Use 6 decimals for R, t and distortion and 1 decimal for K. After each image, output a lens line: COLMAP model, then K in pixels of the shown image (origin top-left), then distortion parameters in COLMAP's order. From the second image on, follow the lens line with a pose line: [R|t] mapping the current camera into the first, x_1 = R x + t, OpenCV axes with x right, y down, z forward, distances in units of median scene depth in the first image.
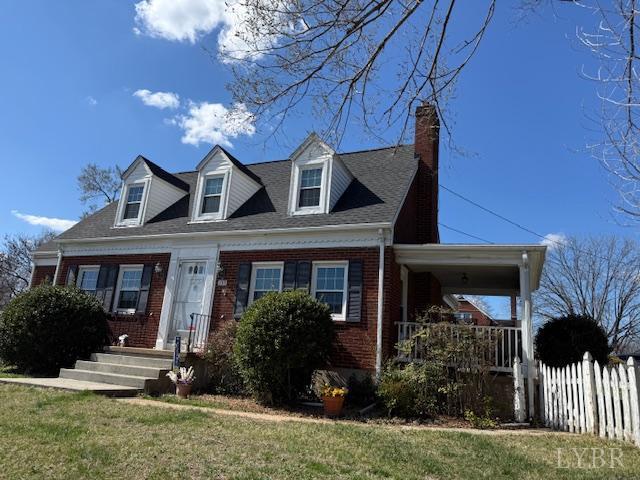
lens RADIAL K [[454.0, 0, 324.4], [0, 454.0, 237.3], [0, 0, 1]] dist [0.048175, -0.062281]
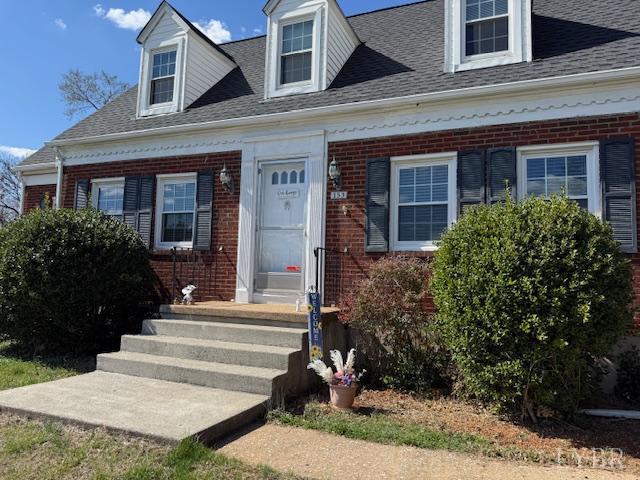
lens RADIAL K [[454.0, 0, 319.0], [0, 454.0, 237.0], [0, 0, 1]] dist [0.048175, -0.062281]
pose [[0.999162, -0.040754, 0.003726, -0.243888], [0.039496, 0.984129, 0.173003, 0.048270], [-0.010717, -0.172711, 0.984914, 0.380502]]
